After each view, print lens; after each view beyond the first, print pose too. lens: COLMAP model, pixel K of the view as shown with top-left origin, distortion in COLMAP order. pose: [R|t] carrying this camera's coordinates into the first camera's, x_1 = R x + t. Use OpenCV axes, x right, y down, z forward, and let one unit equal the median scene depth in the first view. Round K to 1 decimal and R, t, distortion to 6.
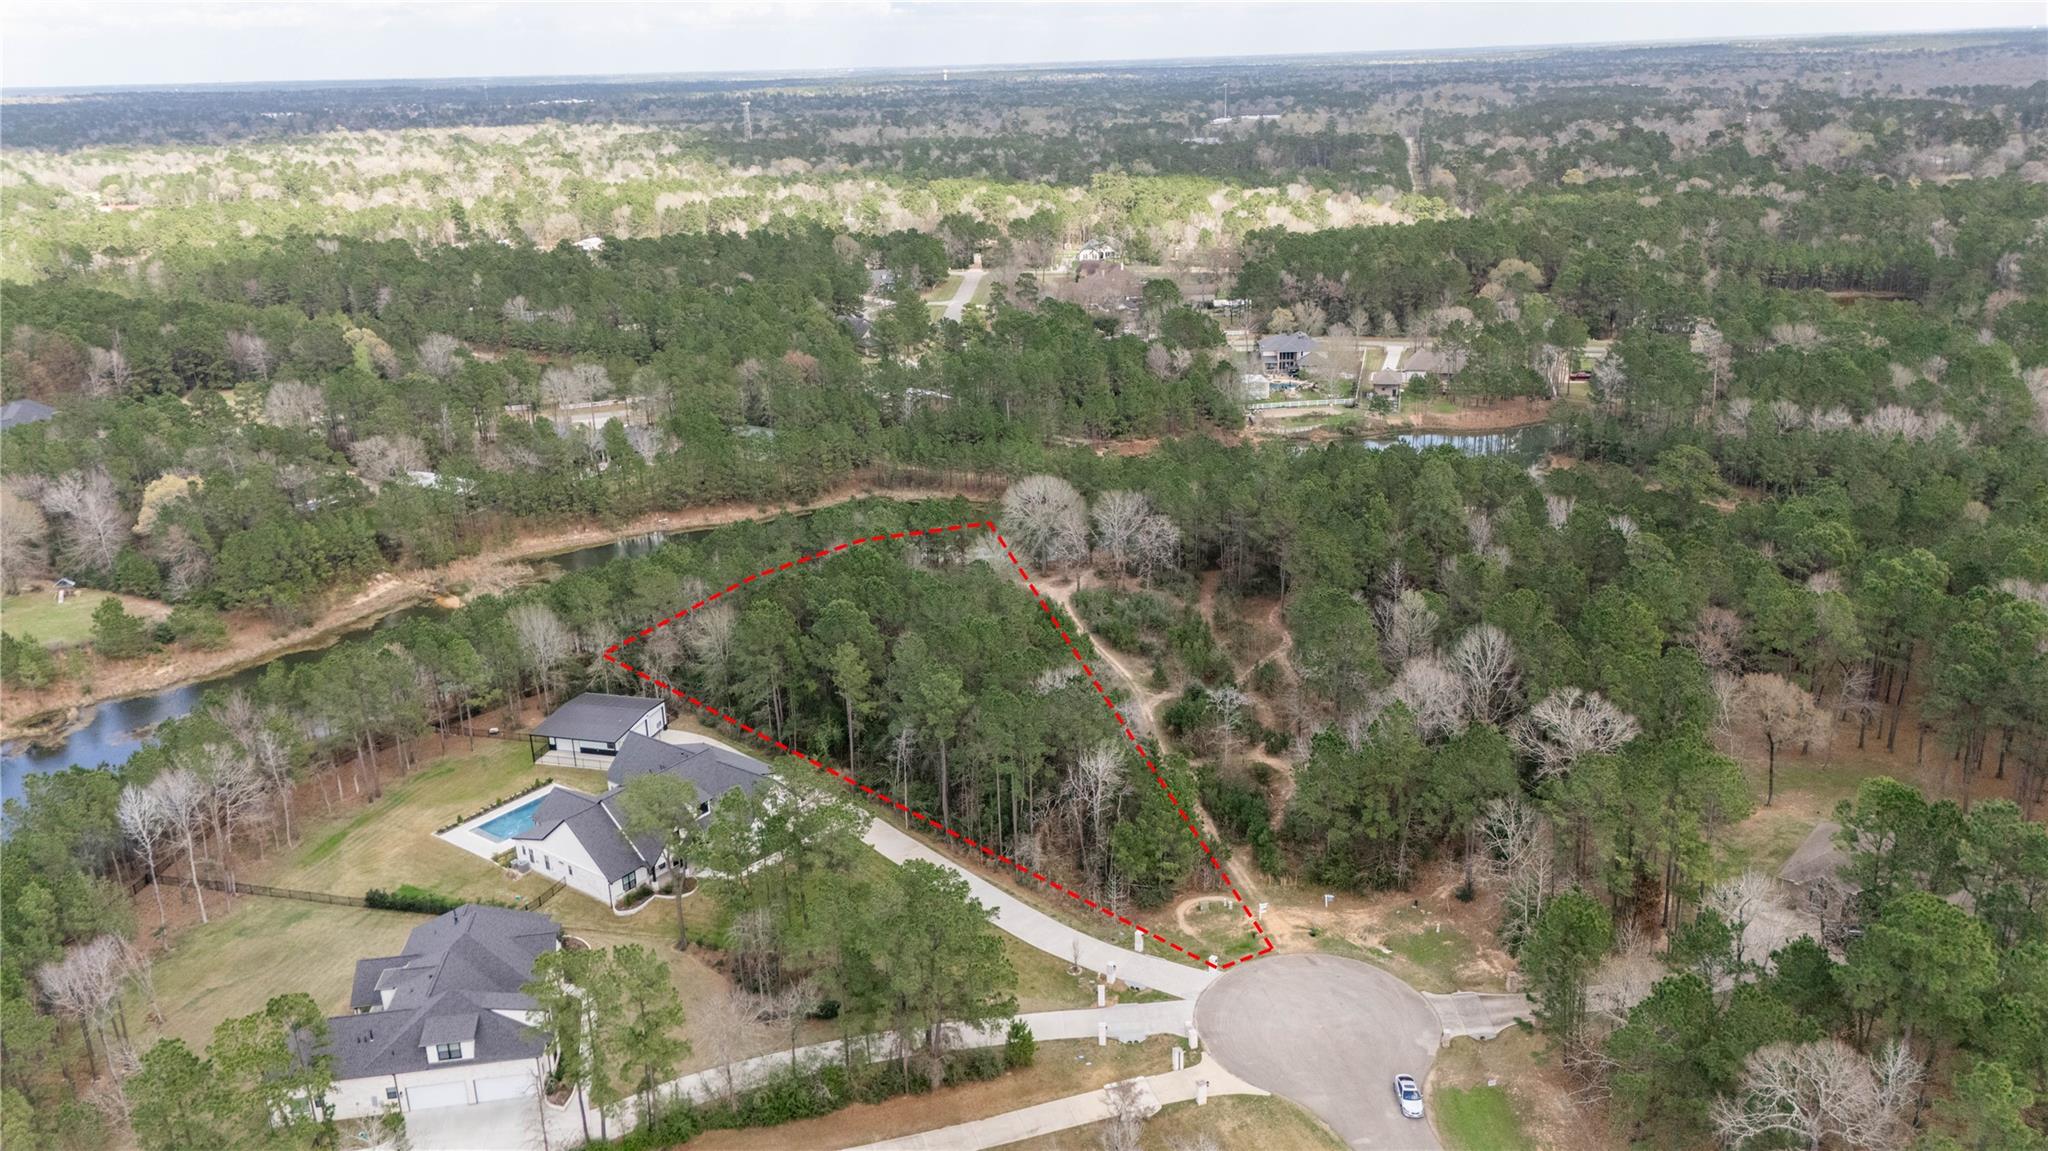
lens RADIAL K [[1522.1, 0, 1024.0], [0, 1522.1, 575.5], [0, 0, 1]] dist [0.084743, -0.092151]
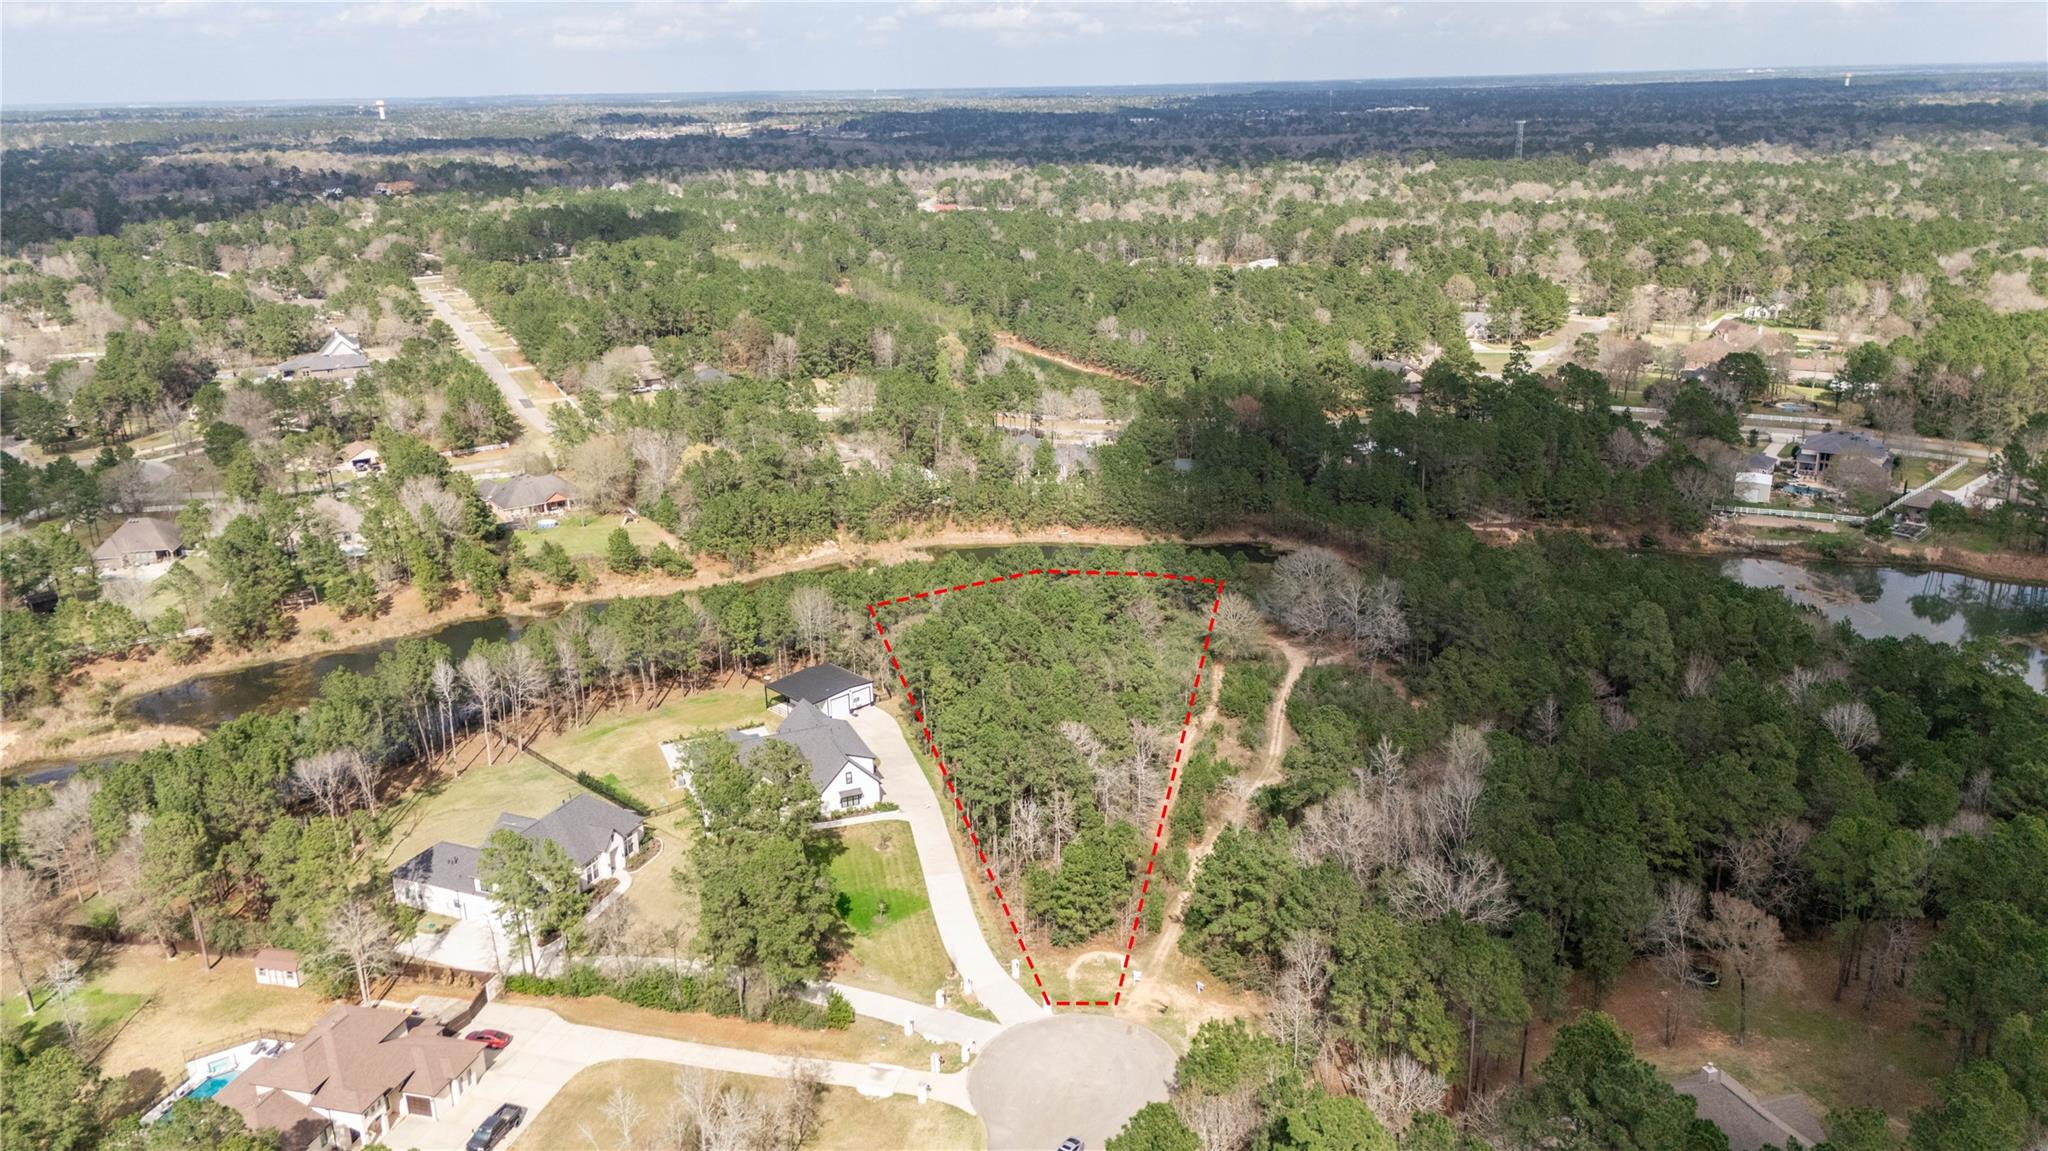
lens RADIAL K [[1522.1, 0, 1024.0], [0, 1522.1, 575.5], [0, 0, 1]] dist [0.084743, -0.092151]
pose [[0.857203, 0.170276, -0.486013, 0.259592], [-0.169566, 0.984452, 0.045834, -0.045781], [0.486262, 0.043122, 0.872749, -0.004444]]
